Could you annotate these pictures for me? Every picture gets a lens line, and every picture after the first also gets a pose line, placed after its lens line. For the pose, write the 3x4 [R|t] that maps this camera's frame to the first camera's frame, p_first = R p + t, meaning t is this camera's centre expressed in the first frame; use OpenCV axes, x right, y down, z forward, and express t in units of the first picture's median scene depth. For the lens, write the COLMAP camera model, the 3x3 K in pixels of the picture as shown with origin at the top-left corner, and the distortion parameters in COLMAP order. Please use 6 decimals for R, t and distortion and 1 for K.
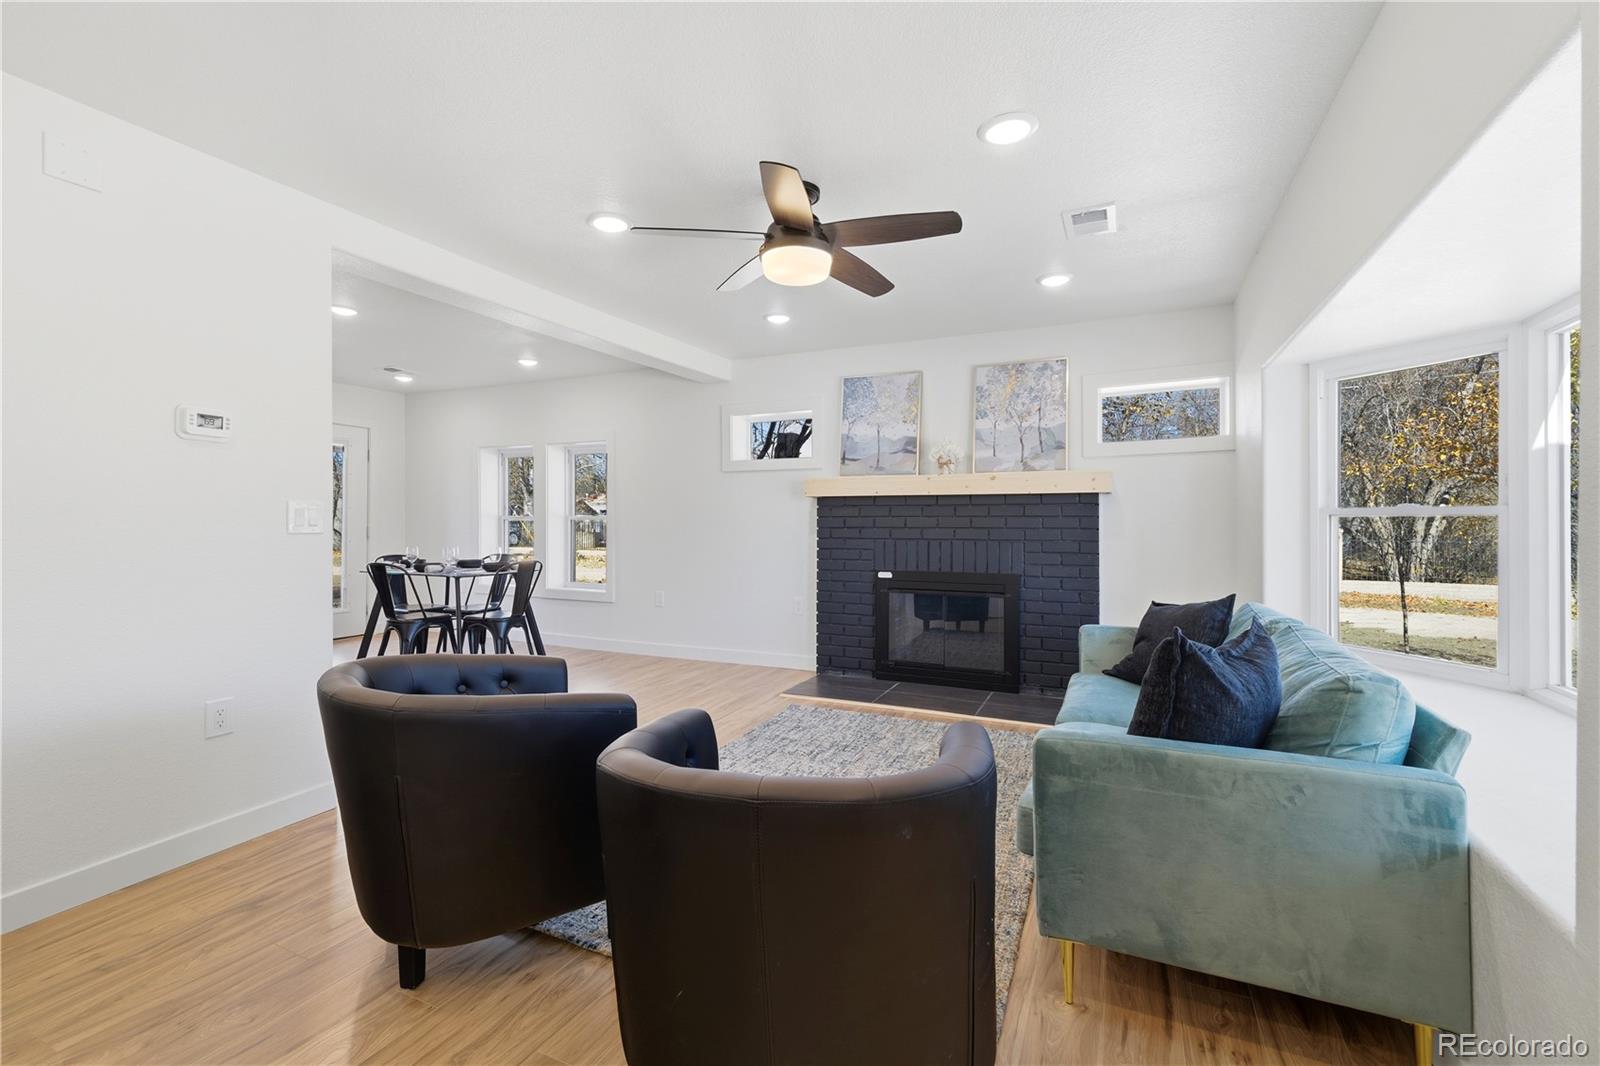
lens RADIAL K [[691.2, 0, 802.3], [0, 691.2, 535.0], [0, 0, 1]] dist [-0.000761, -0.000004]
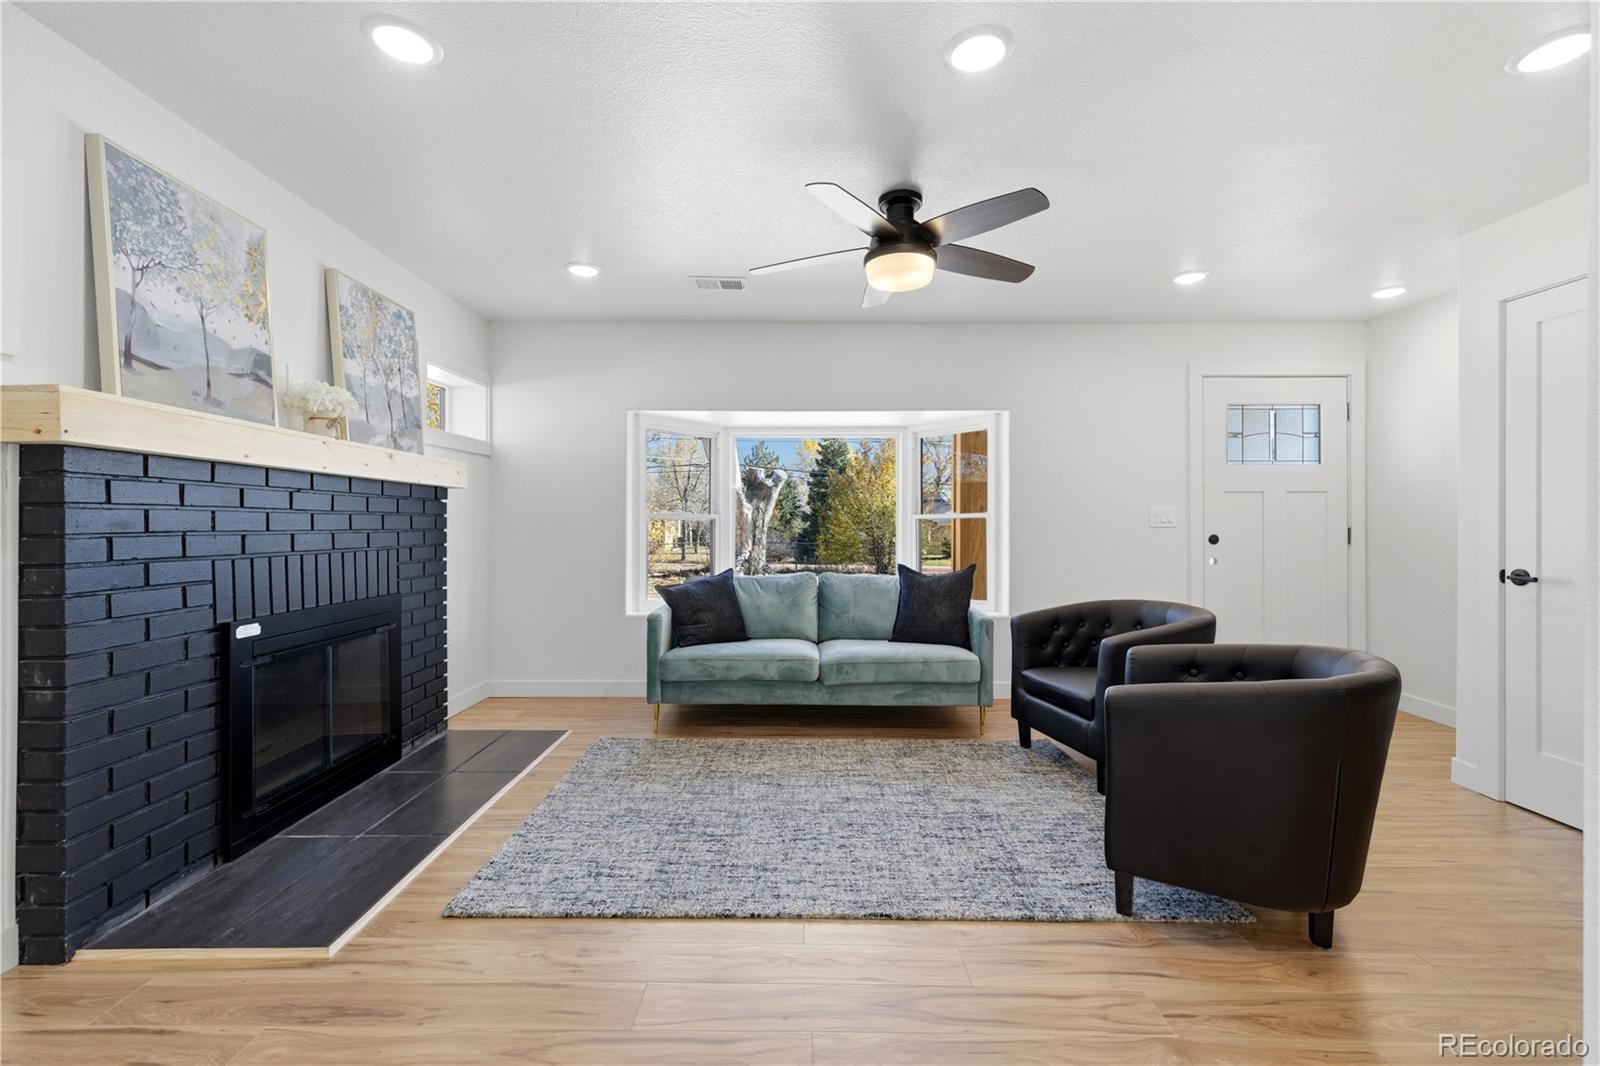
lens RADIAL K [[691.2, 0, 797.0], [0, 691.2, 526.7], [0, 0, 1]] dist [-0.000761, -0.000004]
pose [[-0.453420, -0.007840, 0.891263, -0.511342], [0.006514, 0.999905, 0.012110, -0.018233], [-0.891273, 0.011297, -0.453326, 0.943826]]
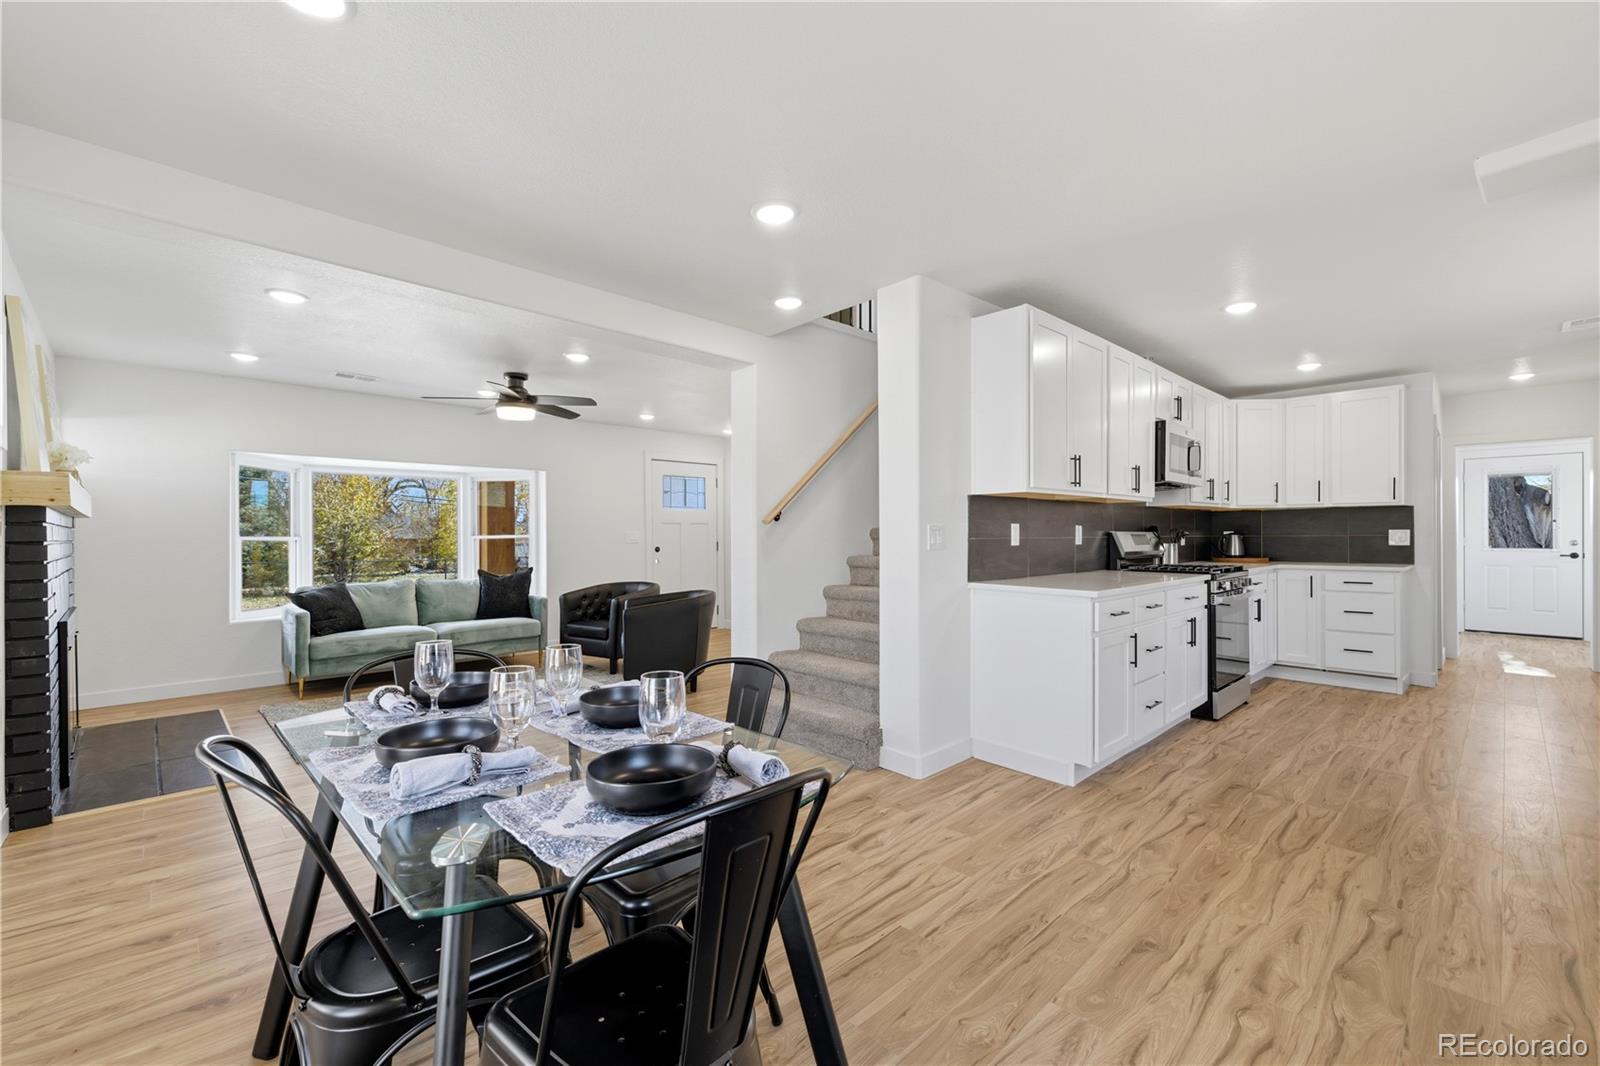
lens RADIAL K [[691.2, 0, 798.0], [0, 691.2, 530.5], [0, 0, 1]] dist [-0.000761, -0.000004]
pose [[-0.938853, 0.005455, 0.344276, -0.848243], [0.007698, 0.999957, 0.005148, -0.038509], [-0.344233, 0.007483, -0.938854, 1.501212]]
